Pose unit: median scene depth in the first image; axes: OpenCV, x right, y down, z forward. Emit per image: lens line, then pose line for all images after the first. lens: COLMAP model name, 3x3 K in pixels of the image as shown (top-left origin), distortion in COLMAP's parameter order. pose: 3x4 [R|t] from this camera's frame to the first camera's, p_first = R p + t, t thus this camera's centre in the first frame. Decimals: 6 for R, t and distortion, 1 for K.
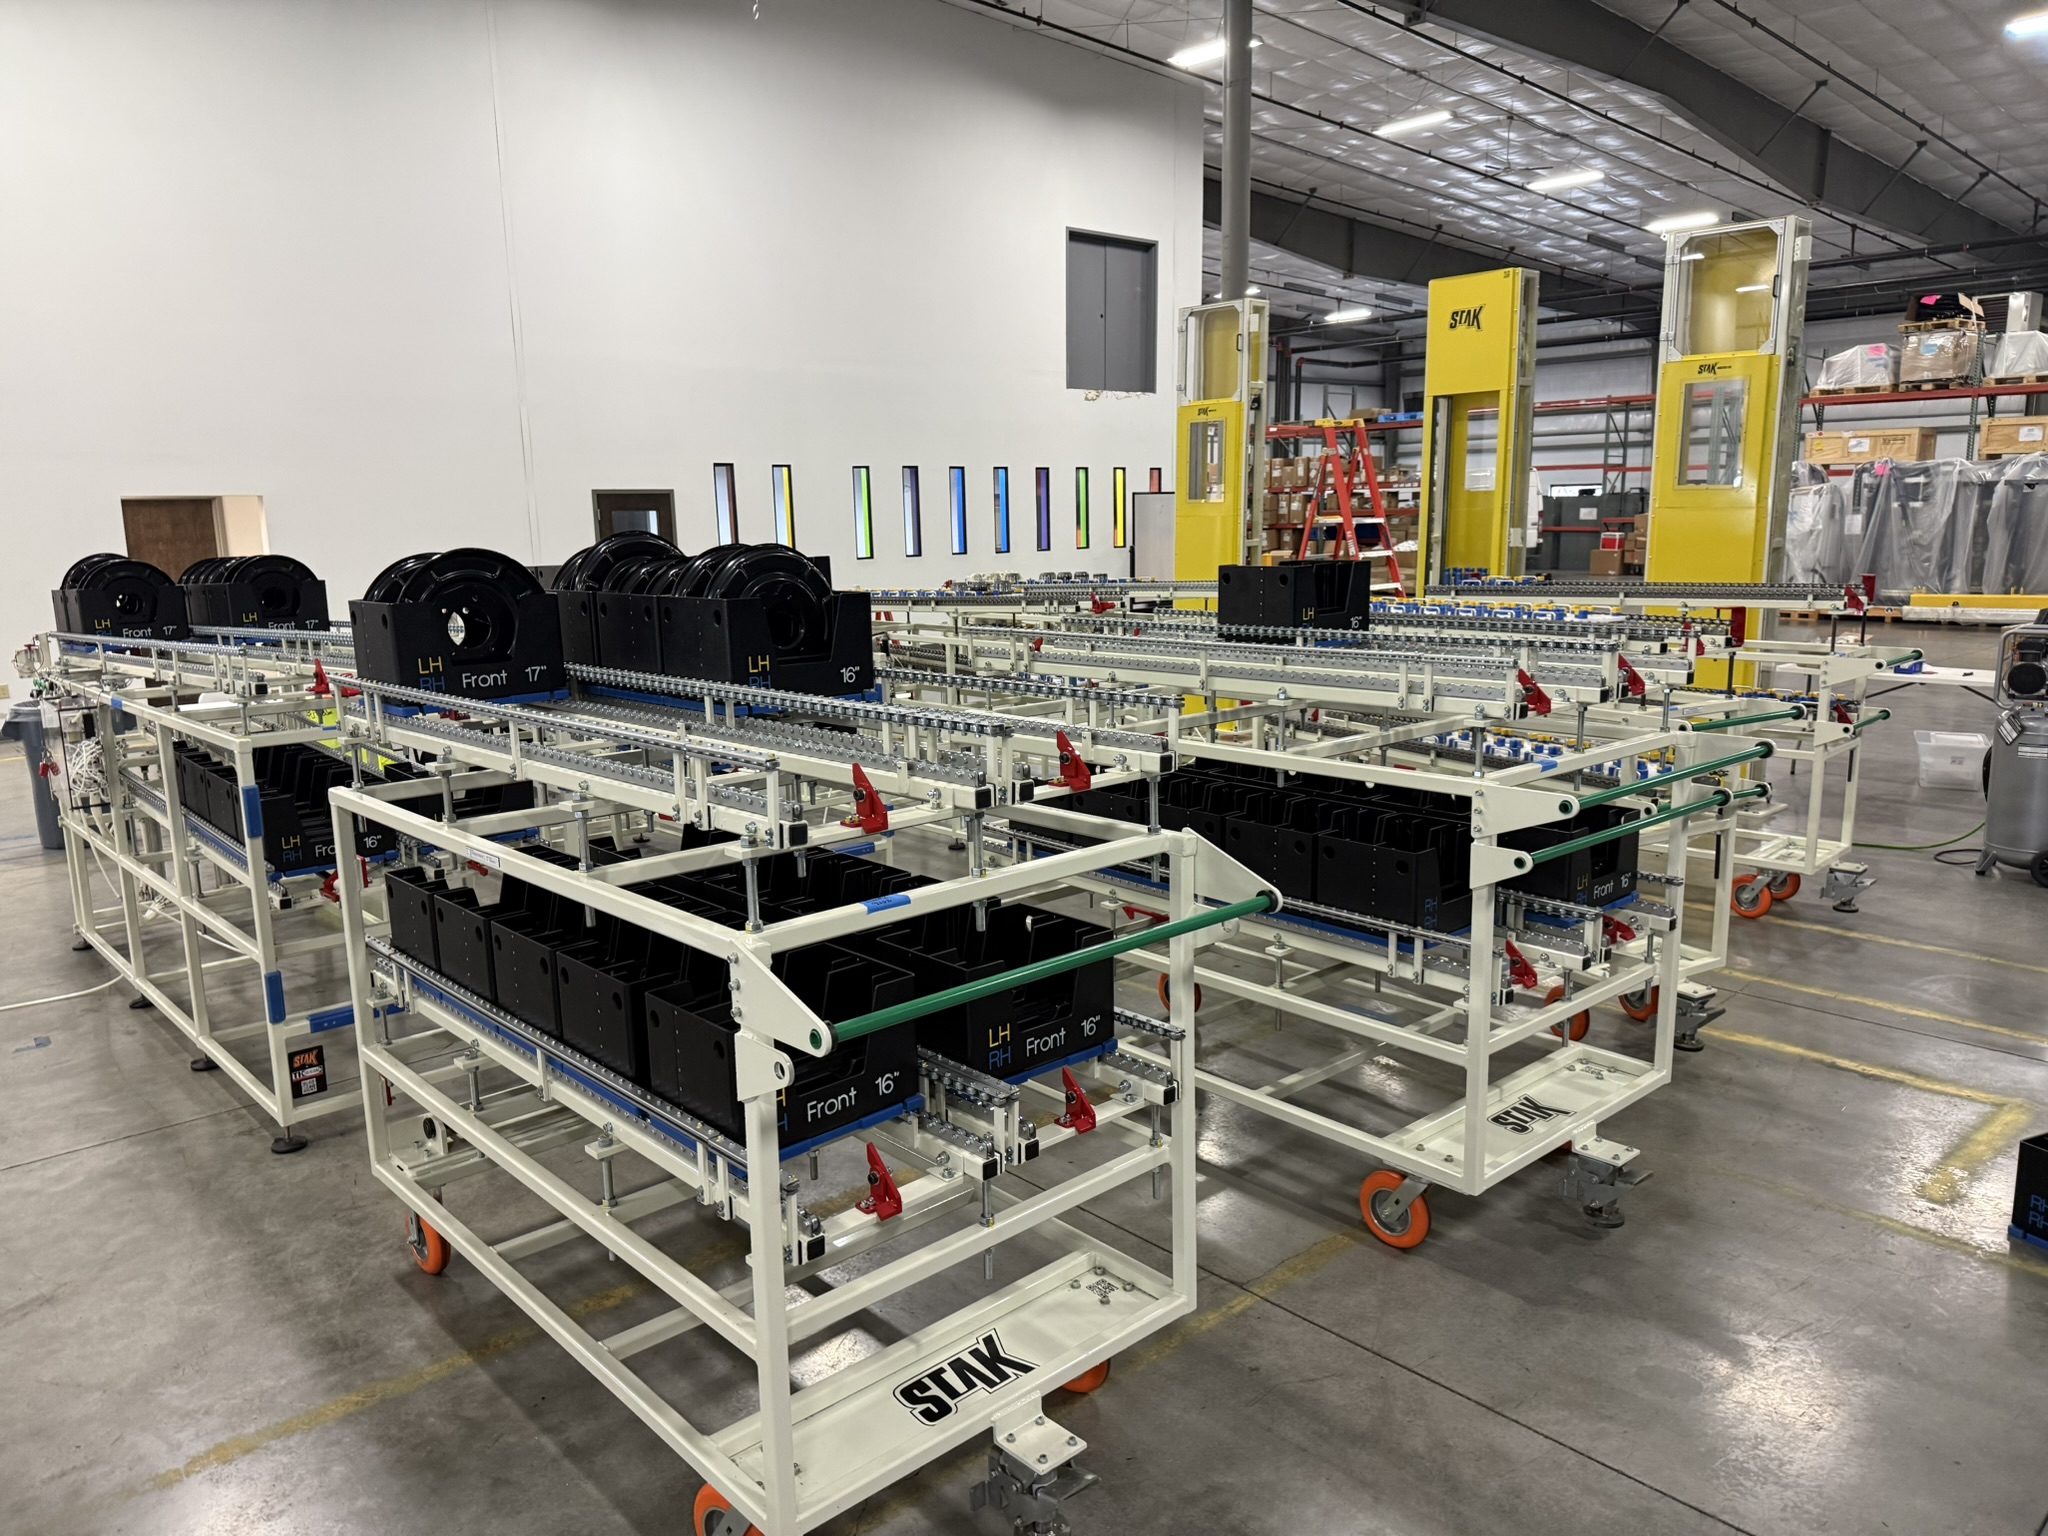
lens RADIAL K [[1451.7, 0, 1013.2], [0, 1451.7, 742.6], [0, 0, 1]] dist [0.055117, -0.084260]
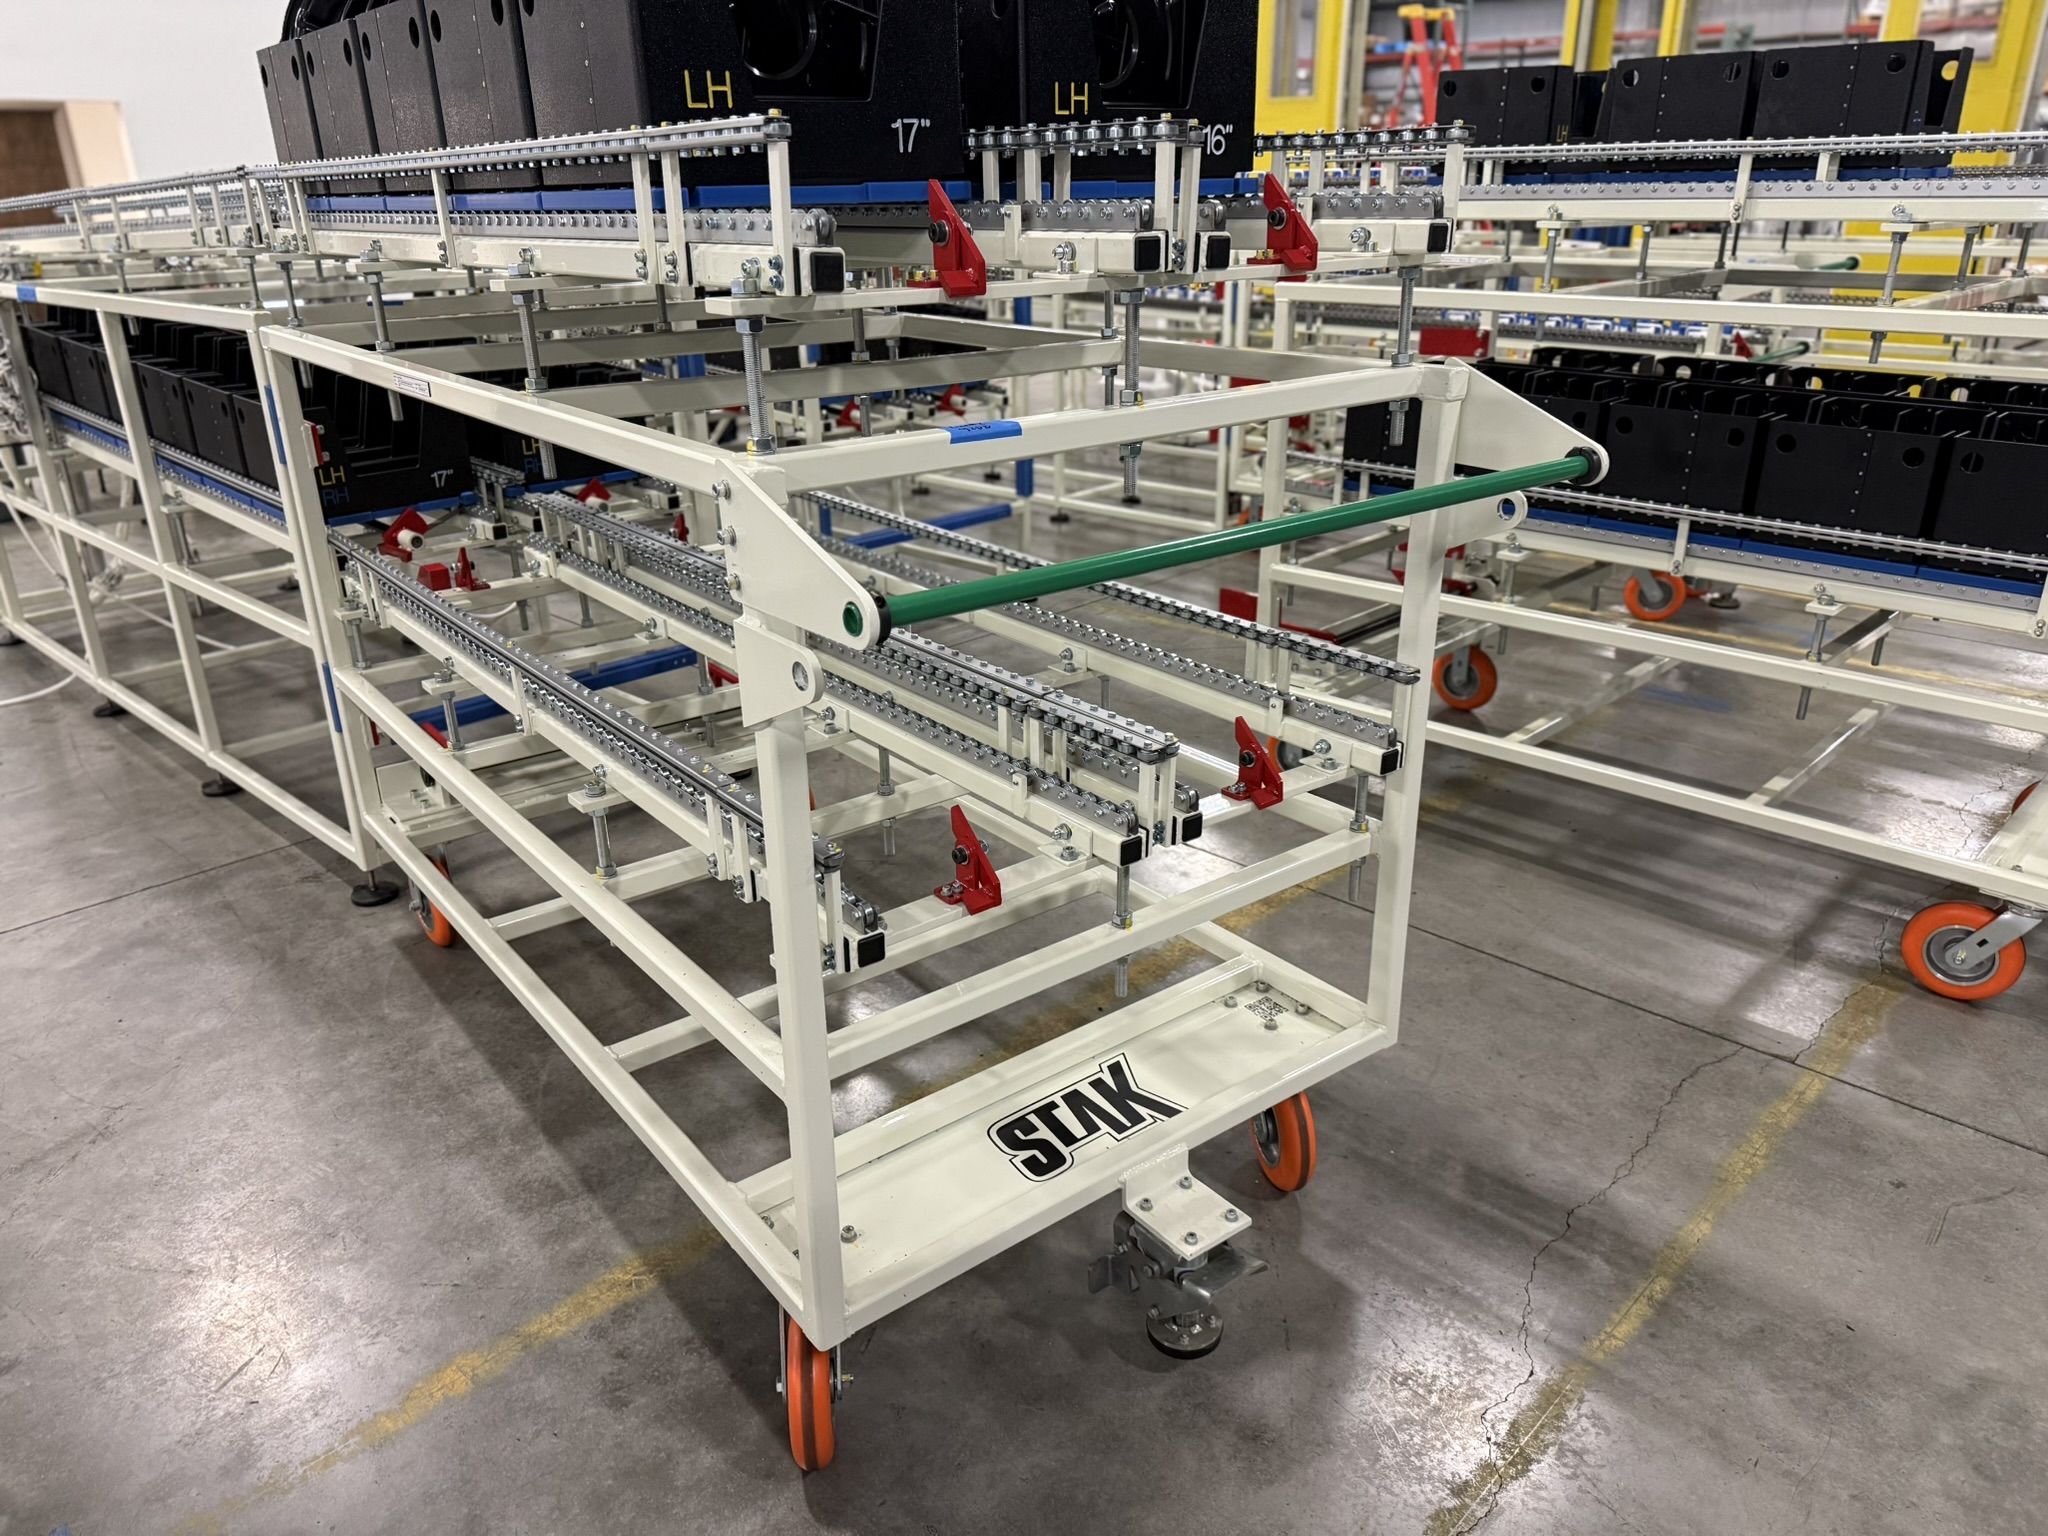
lens RADIAL K [[1440.8, 0, 1024.0], [0, 1440.8, 768.0], [0, 0, 1]] dist [0.003002, -0.005386]
pose [[0.996647, 0.038298, -0.072309, -0.017813], [-0.021589, 0.975466, 0.219087, 0.103311], [0.078926, -0.216792, 0.973022, 0.331790]]
